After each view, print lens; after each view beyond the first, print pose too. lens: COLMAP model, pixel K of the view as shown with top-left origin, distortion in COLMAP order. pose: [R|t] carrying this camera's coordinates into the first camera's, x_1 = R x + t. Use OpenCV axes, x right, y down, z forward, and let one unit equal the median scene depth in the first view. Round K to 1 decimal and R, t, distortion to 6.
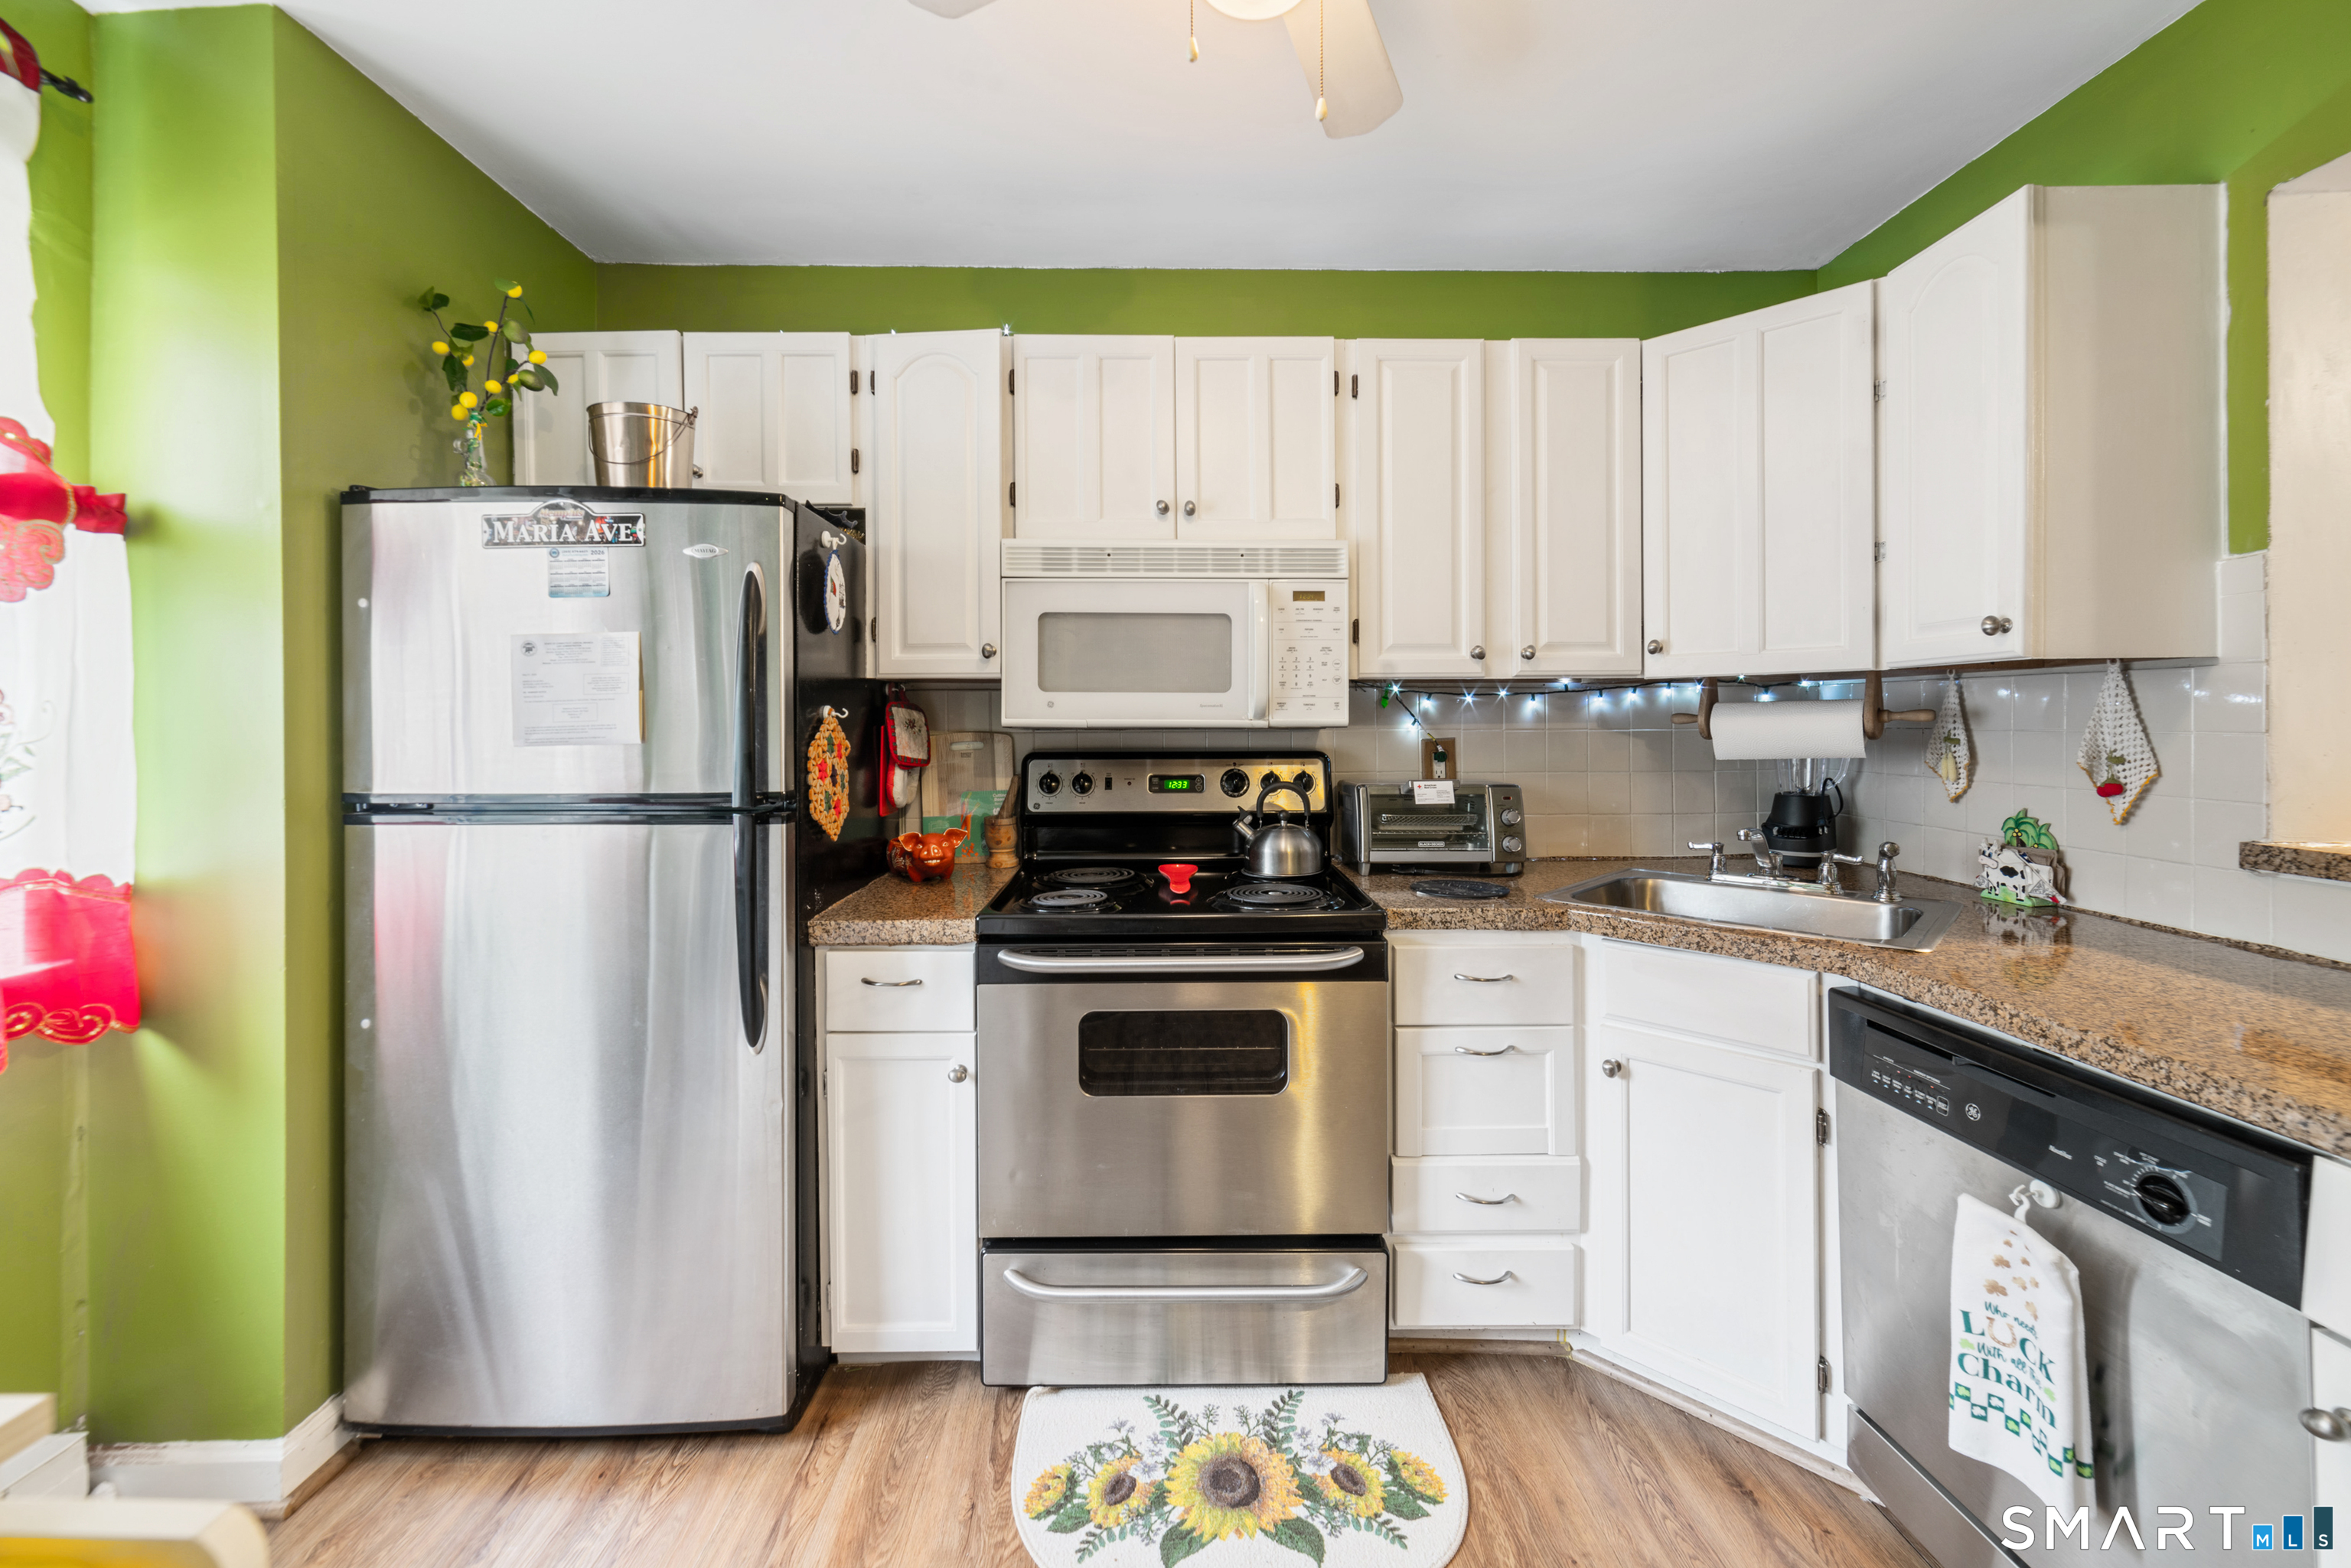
lens RADIAL K [[940.6, 0, 1171.5], [0, 940.6, 723.3], [0, 0, 1]] dist [0.001938, 0.000678]
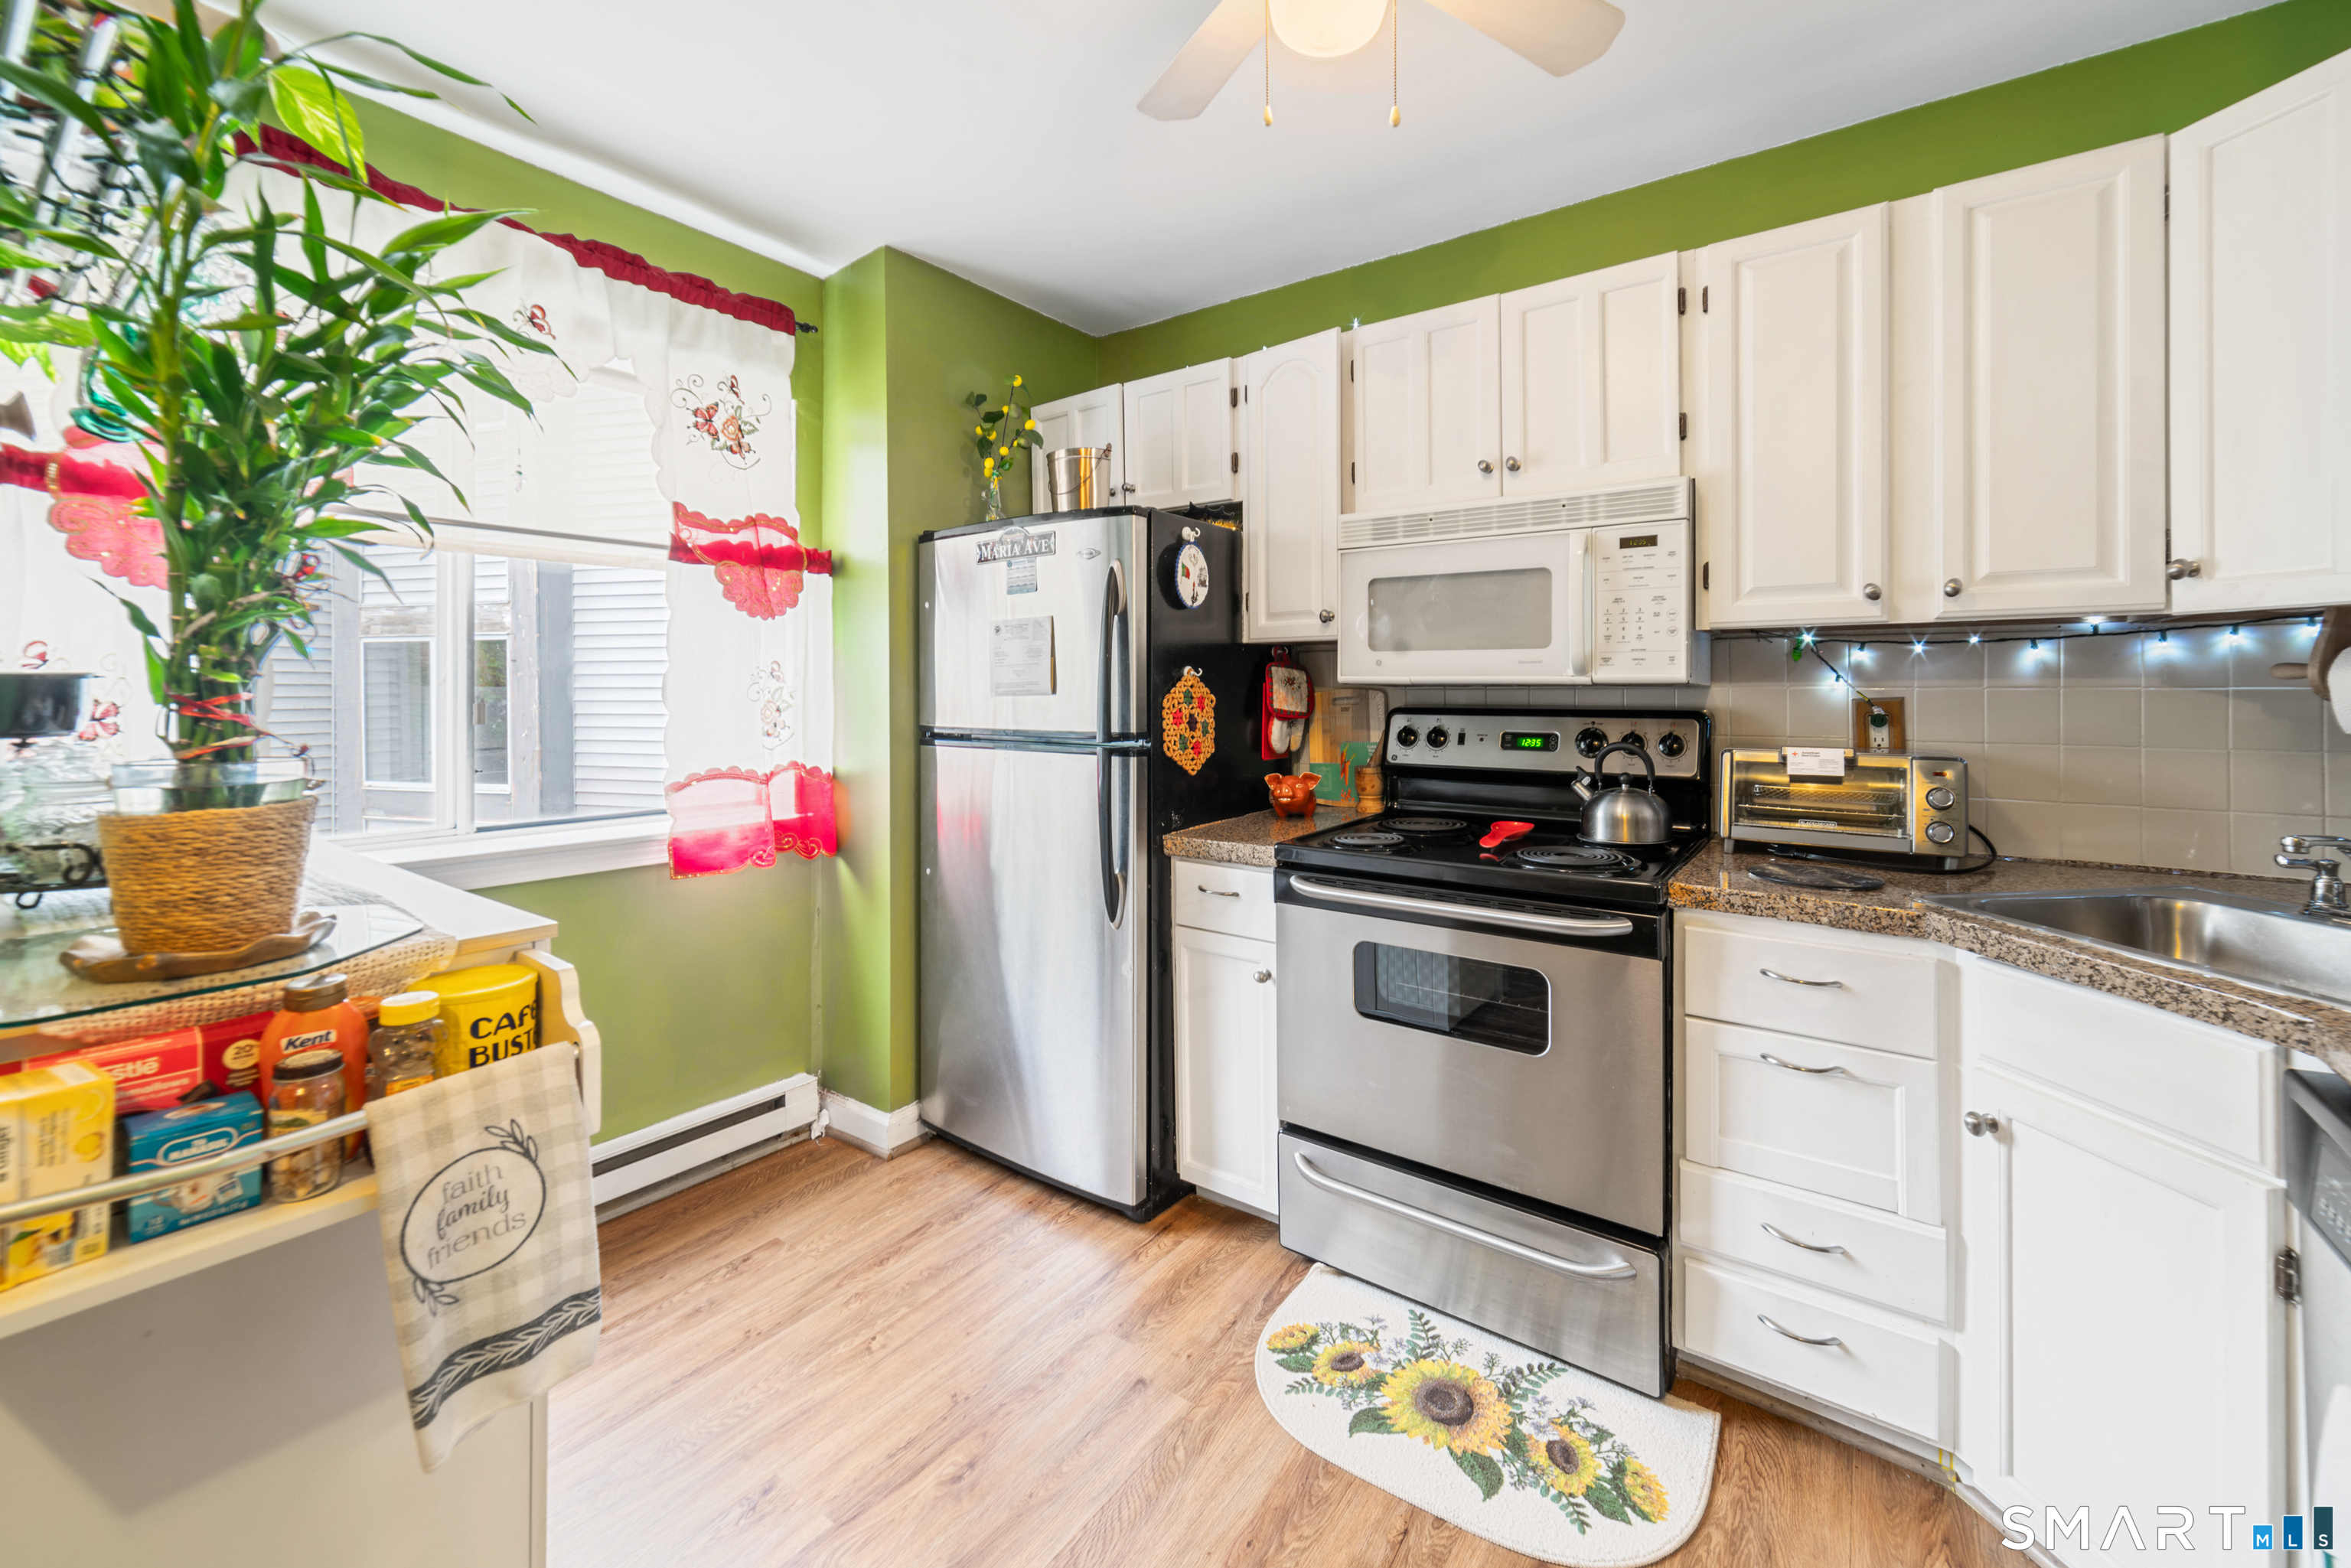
lens RADIAL K [[957.6, 0, 1170.5], [0, 957.6, 684.3], [0, 0, 1]] dist [0.000493, 0.003931]
pose [[0.795805, 0.000176, -0.605553, 0.403975], [0.001035, 0.999998, 0.001651, 0.002964], [0.605552, -0.001941, 0.795804, -0.029448]]
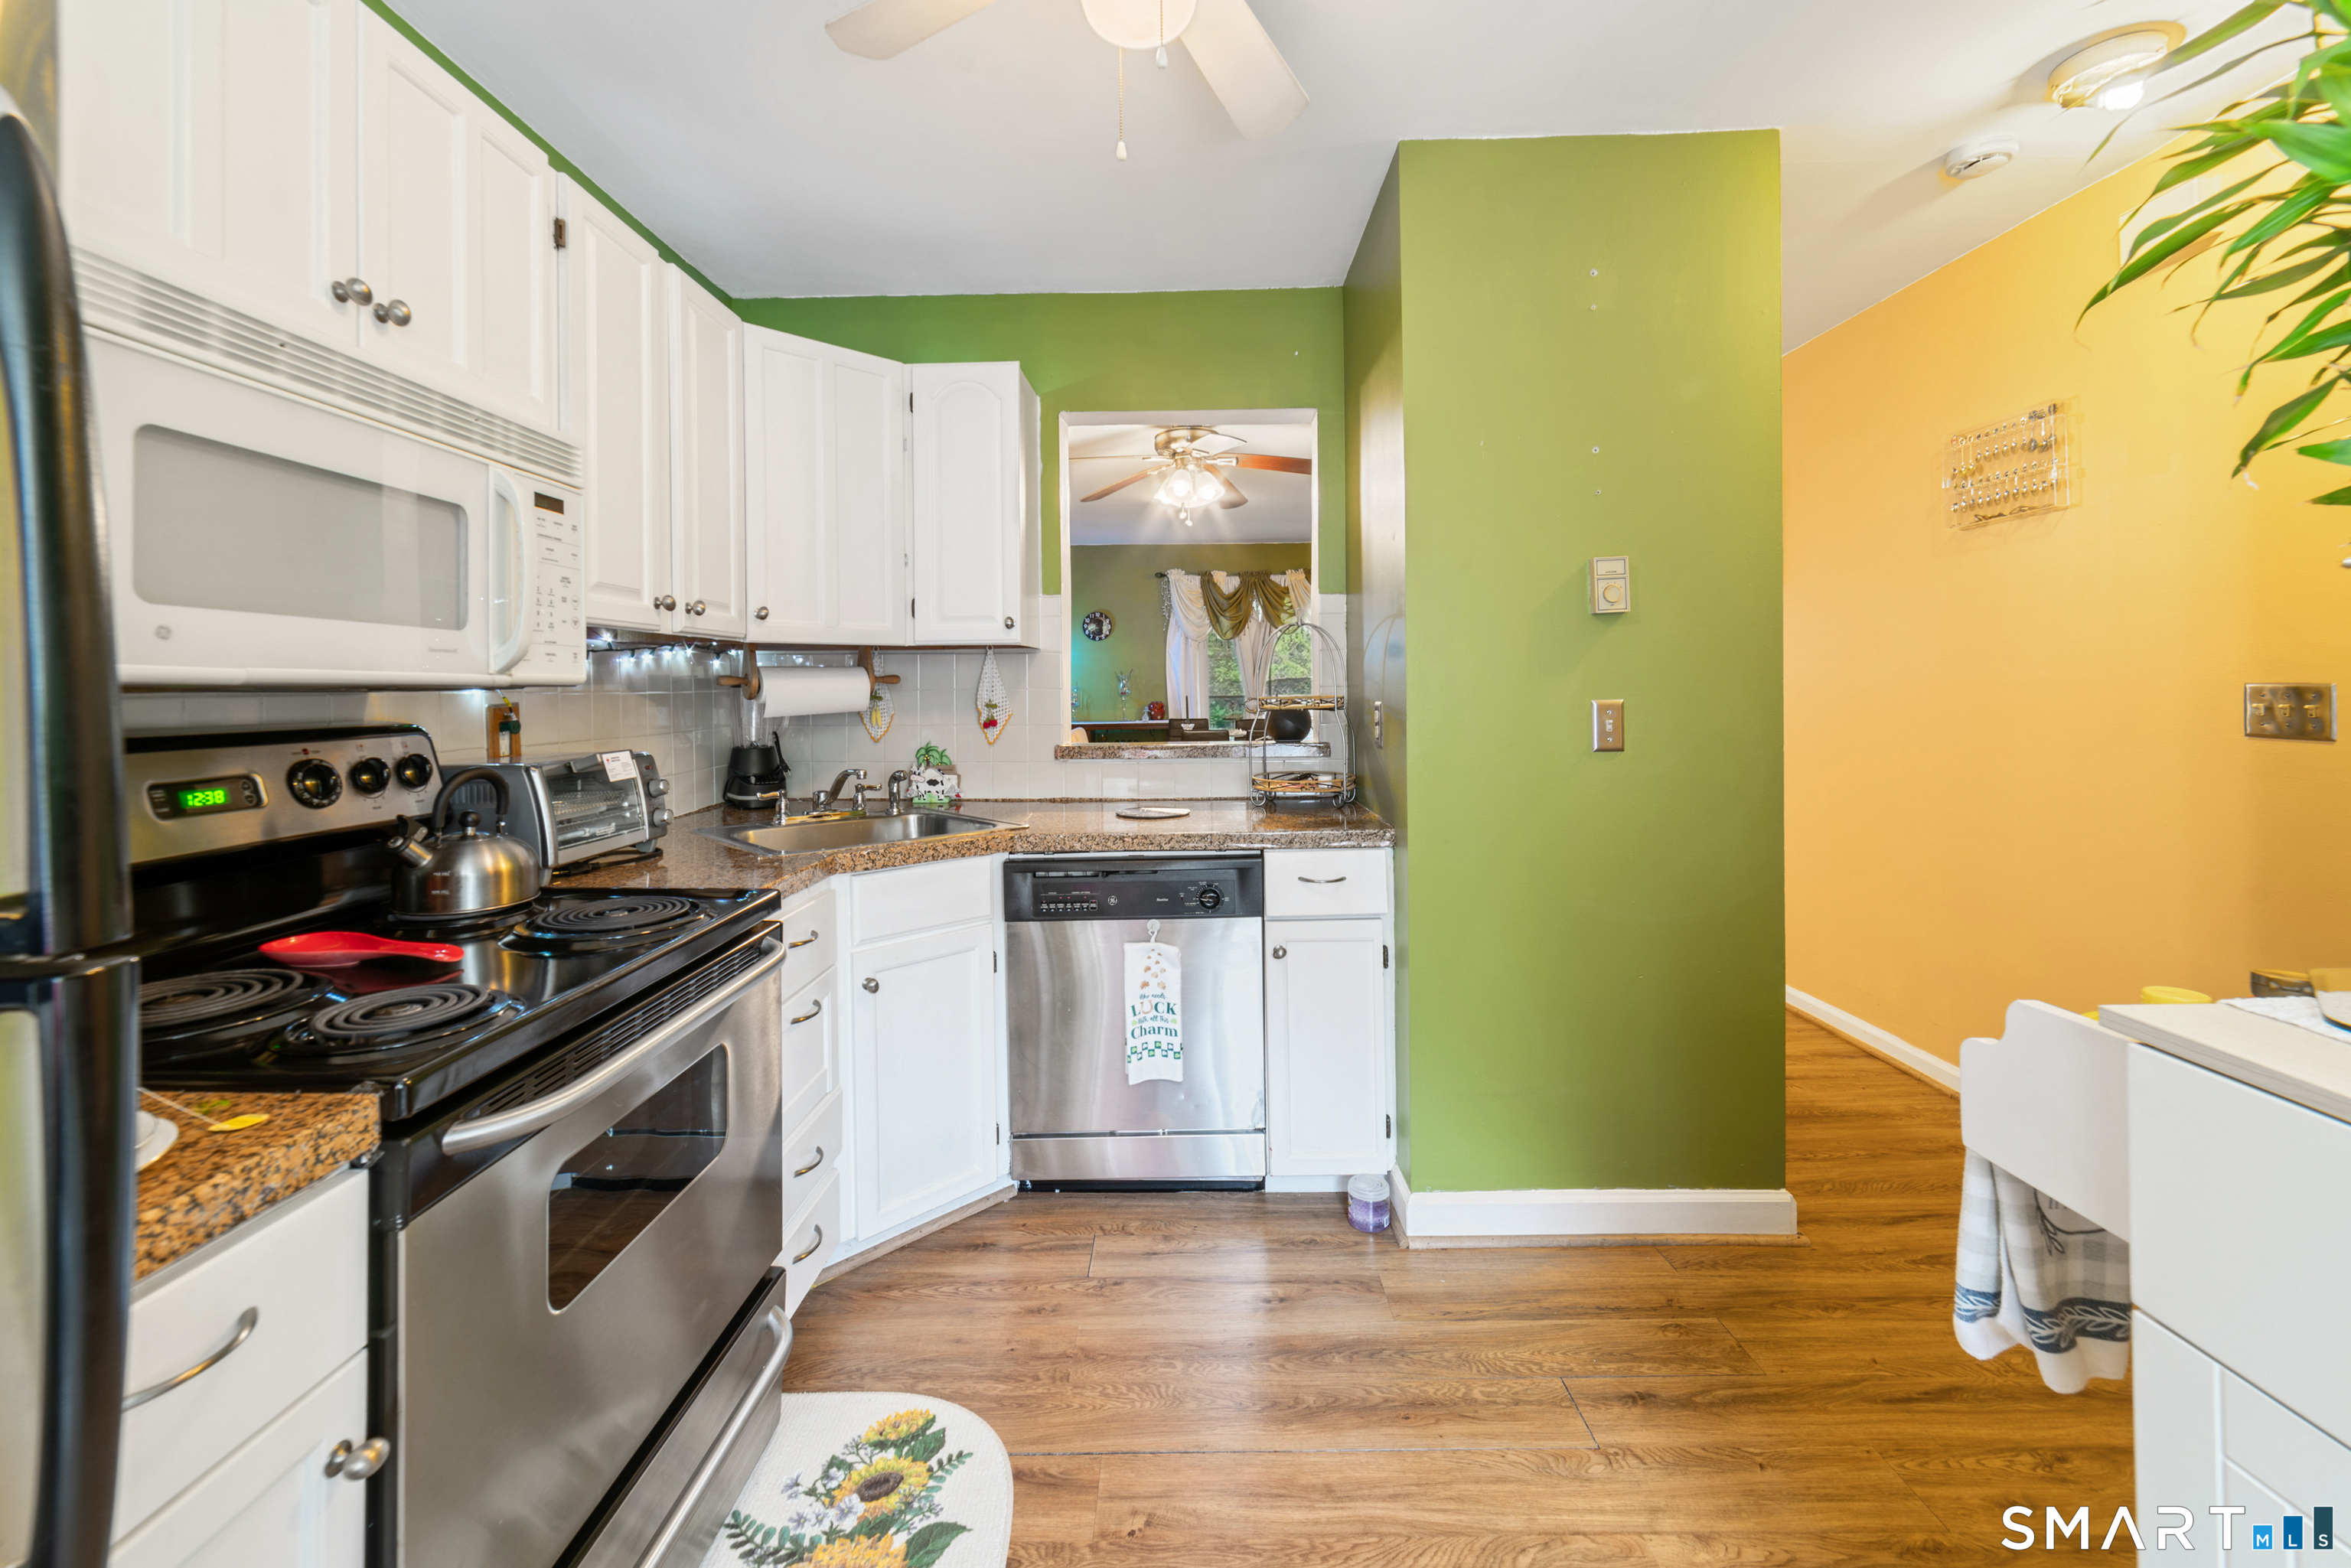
lens RADIAL K [[957.6, 0, 1170.5], [0, 957.6, 684.3], [0, 0, 1]] dist [0.000493, 0.003931]
pose [[0.019756, 0.008718, 0.999767, -0.662993], [0.009877, 0.999911, -0.008914, 0.016376], [-0.999756, 0.010051, 0.019668, 0.593077]]
